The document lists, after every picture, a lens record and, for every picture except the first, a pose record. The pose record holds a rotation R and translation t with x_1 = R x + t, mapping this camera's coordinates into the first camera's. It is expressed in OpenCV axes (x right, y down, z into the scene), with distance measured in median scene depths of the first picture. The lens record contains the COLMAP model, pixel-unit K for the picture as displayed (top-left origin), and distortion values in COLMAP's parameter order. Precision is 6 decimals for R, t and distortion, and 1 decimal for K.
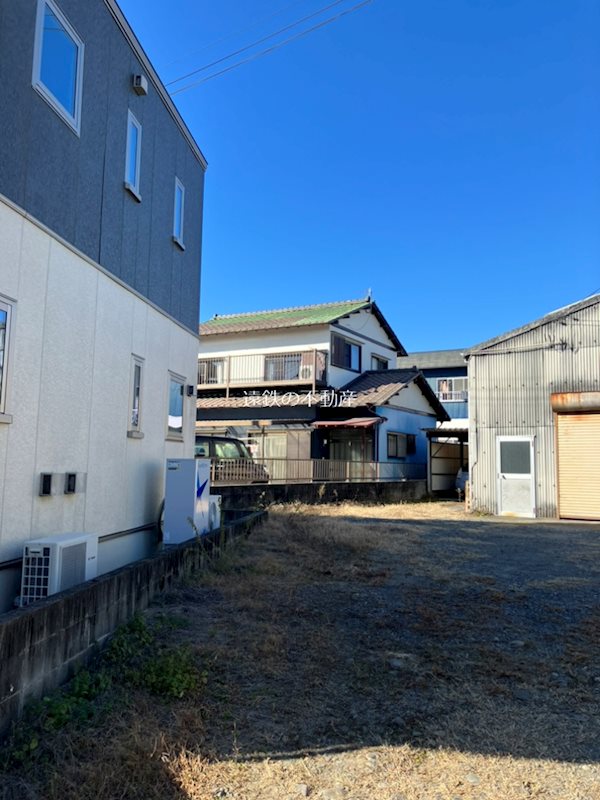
lens RADIAL K [[640.6, 0, 300.0], [0, 640.6, 400.0], [0, 0, 1]] dist [0.042212, -0.001581]
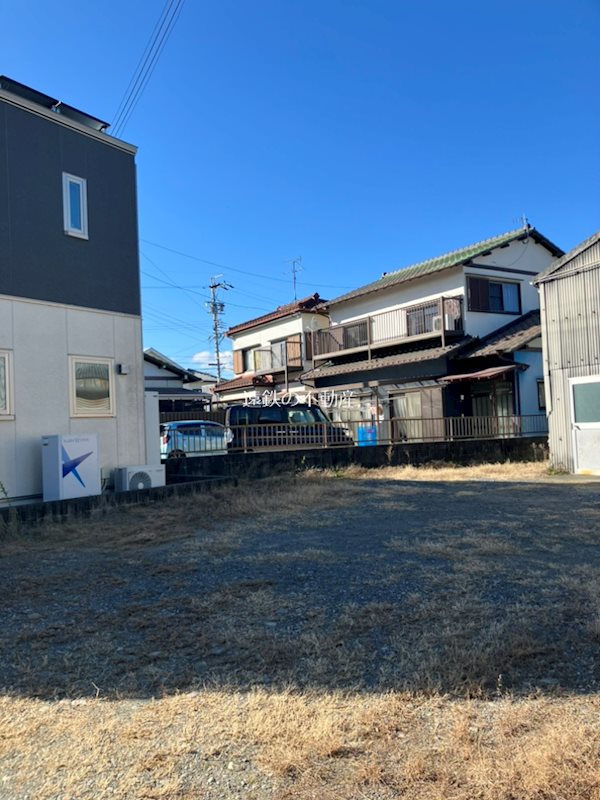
lens RADIAL K [[655.5, 0, 294.4], [0, 655.5, 408.1], [0, 0, 1]] dist [0.016686, -0.004132]
pose [[0.882914, -0.070879, -0.464155, 0.261102], [0.103926, 0.993522, 0.045972, 0.013109], [0.457889, -0.088828, 0.884560, 0.066070]]
